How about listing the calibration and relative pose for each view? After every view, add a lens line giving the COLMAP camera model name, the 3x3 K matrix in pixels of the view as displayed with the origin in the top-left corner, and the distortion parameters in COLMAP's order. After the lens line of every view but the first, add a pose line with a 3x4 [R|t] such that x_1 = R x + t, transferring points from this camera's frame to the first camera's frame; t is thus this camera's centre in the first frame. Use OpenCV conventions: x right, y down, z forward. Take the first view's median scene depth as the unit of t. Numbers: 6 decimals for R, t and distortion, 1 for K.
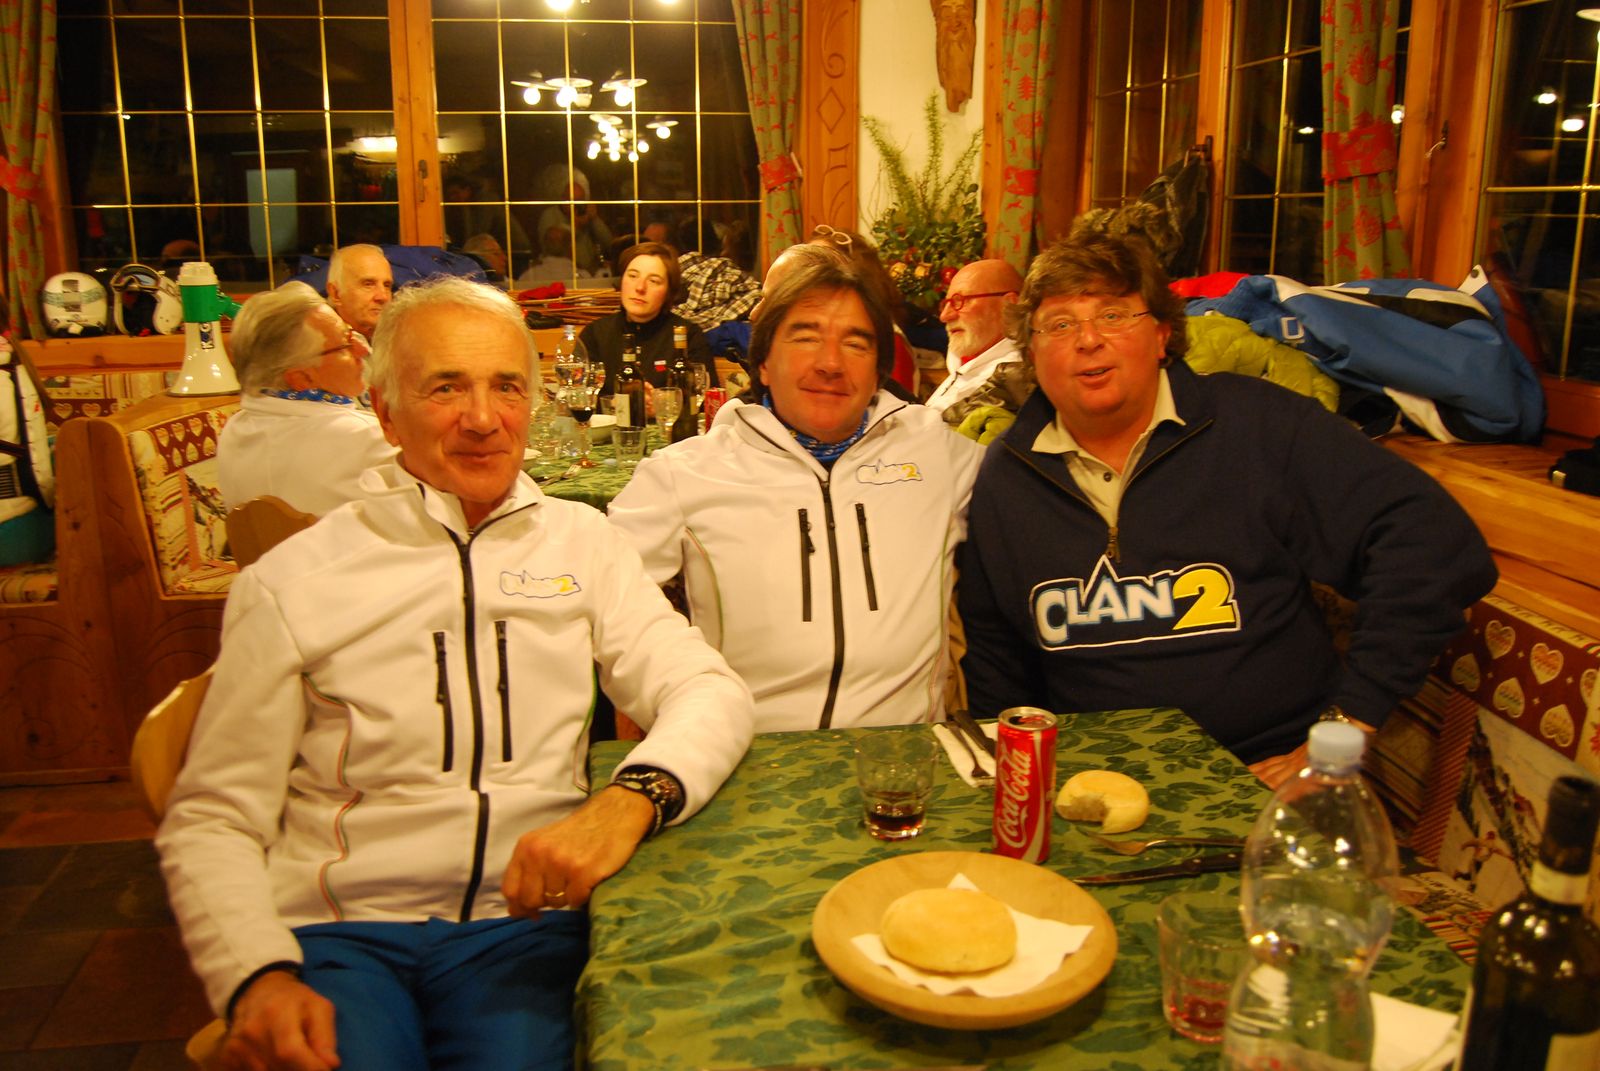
lens RADIAL K [[1254.3, 0, 812.8], [0, 1254.3, 531.4], [0, 0, 1]] dist [-0.092907, 0.037902]
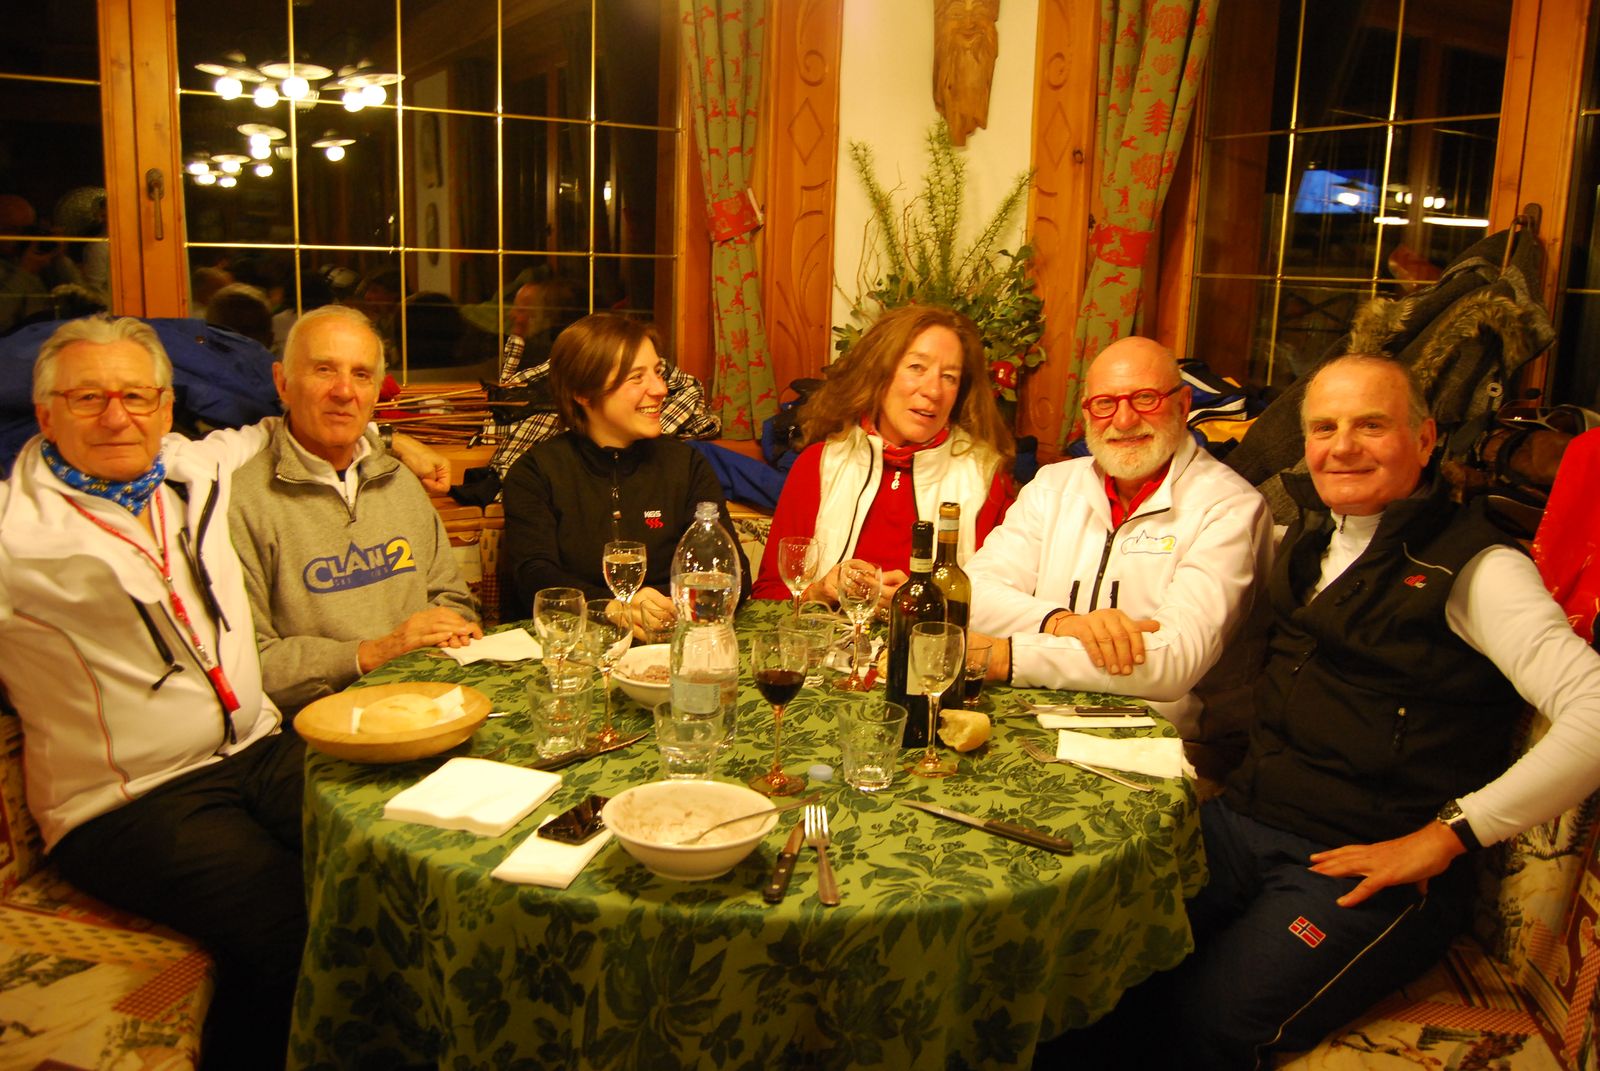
lens RADIAL K [[1256.4, 0, 811.7], [0, 1256.4, 533.6], [0, 0, 1]] dist [-0.095645, 0.040322]
pose [[0.931269, -0.043336, 0.361747, -0.243865], [0.055931, 0.998136, -0.024413, -0.097787], [-0.360014, 0.042967, 0.931957, 0.361034]]
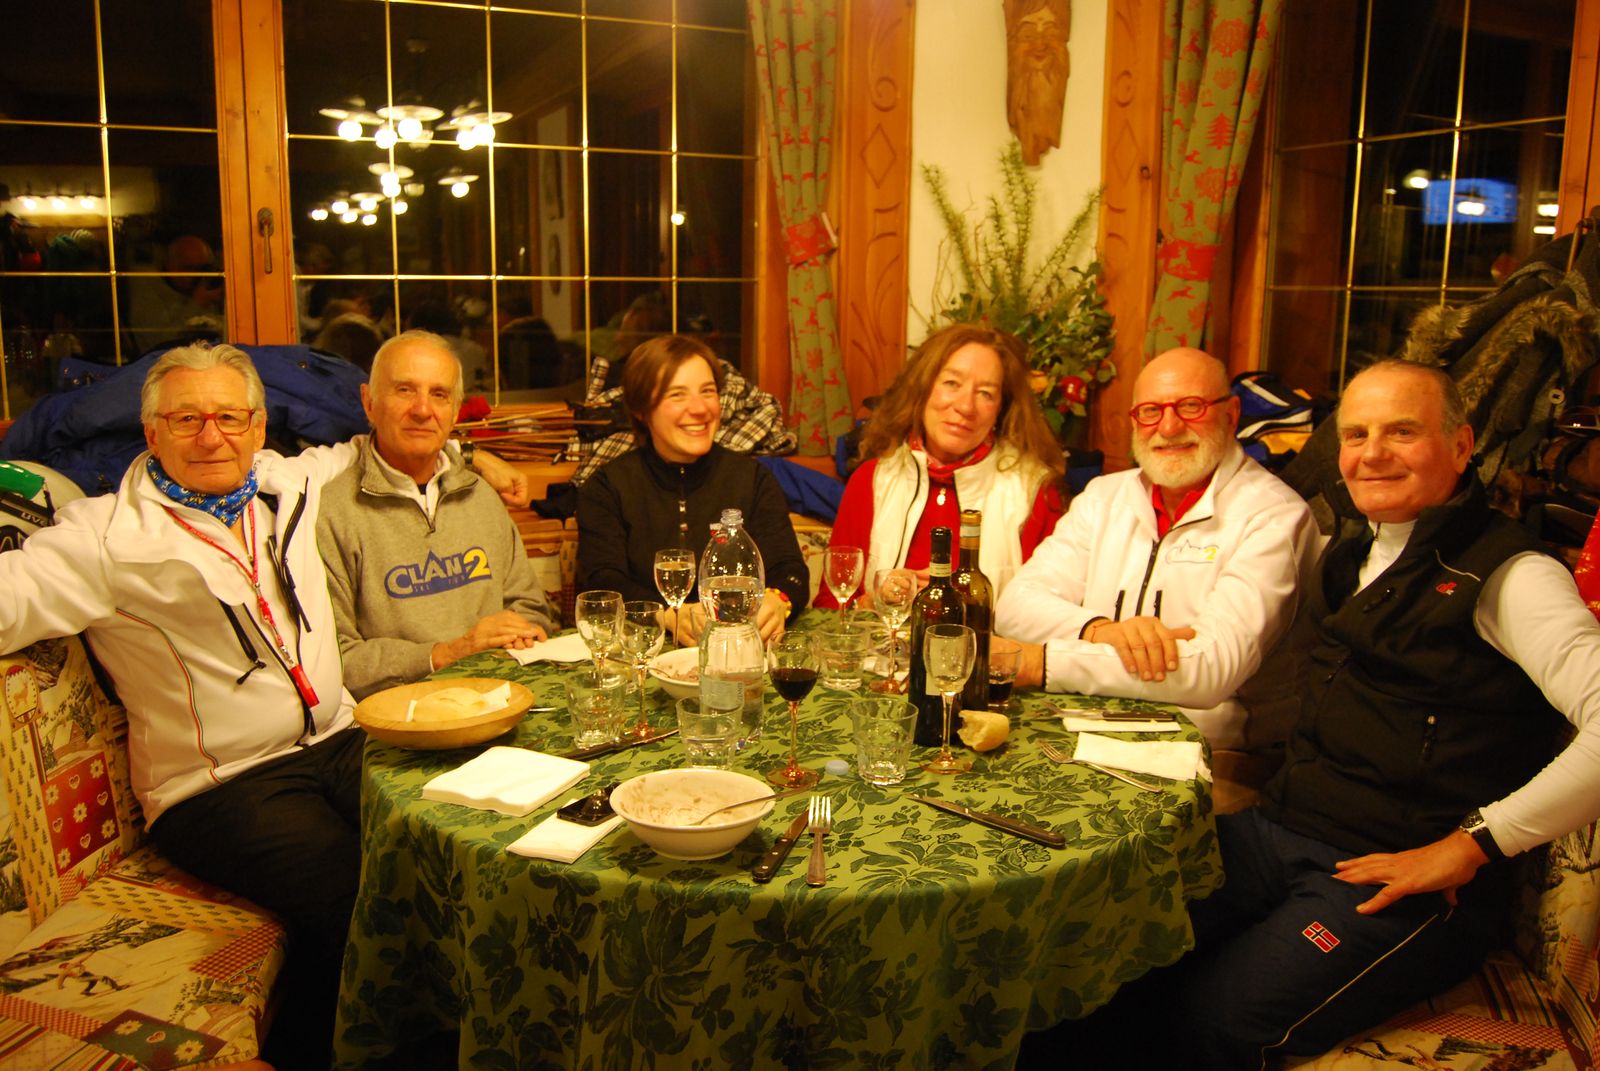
lens RADIAL K [[1256.4, 0, 811.7], [0, 1256.4, 533.6], [0, 0, 1]] dist [-0.095645, 0.040322]
pose [[0.965416, -0.037030, 0.258071, -0.215421], [0.051303, 0.997491, -0.048790, -0.089781], [-0.255617, 0.060342, 0.964893, 0.332900]]
